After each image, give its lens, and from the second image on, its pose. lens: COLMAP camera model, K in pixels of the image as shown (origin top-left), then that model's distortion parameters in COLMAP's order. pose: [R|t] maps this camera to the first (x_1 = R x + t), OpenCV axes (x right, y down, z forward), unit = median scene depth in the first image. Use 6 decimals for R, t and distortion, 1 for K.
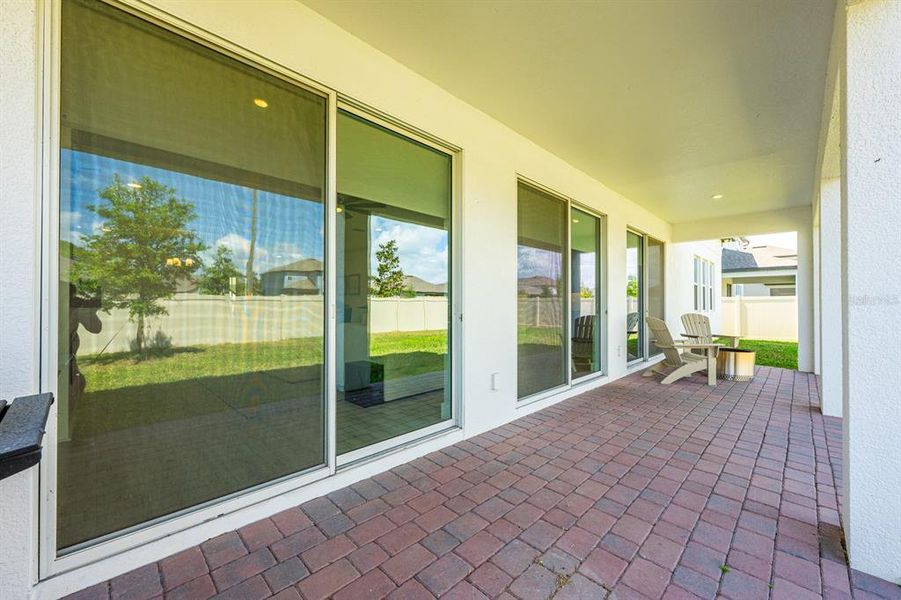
lens RADIAL K [[355.8, 0, 456.1], [0, 355.8, 299.9], [0, 0, 1]] dist [-0.000800, 0.001081]
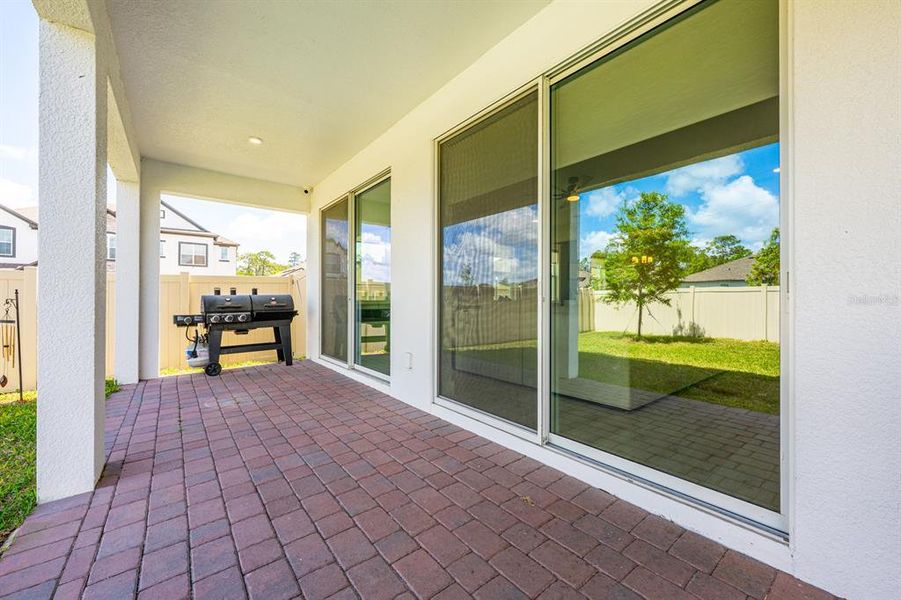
lens RADIAL K [[355.8, 0, 457.0], [0, 355.8, 297.9], [0, 0, 1]] dist [-0.000800, 0.001081]
pose [[-0.121670, -0.003223, -0.992565, 1.129839], [0.008197, 0.999957, -0.004252, 0.042966], [0.992537, -0.008653, -0.121638, 1.241700]]
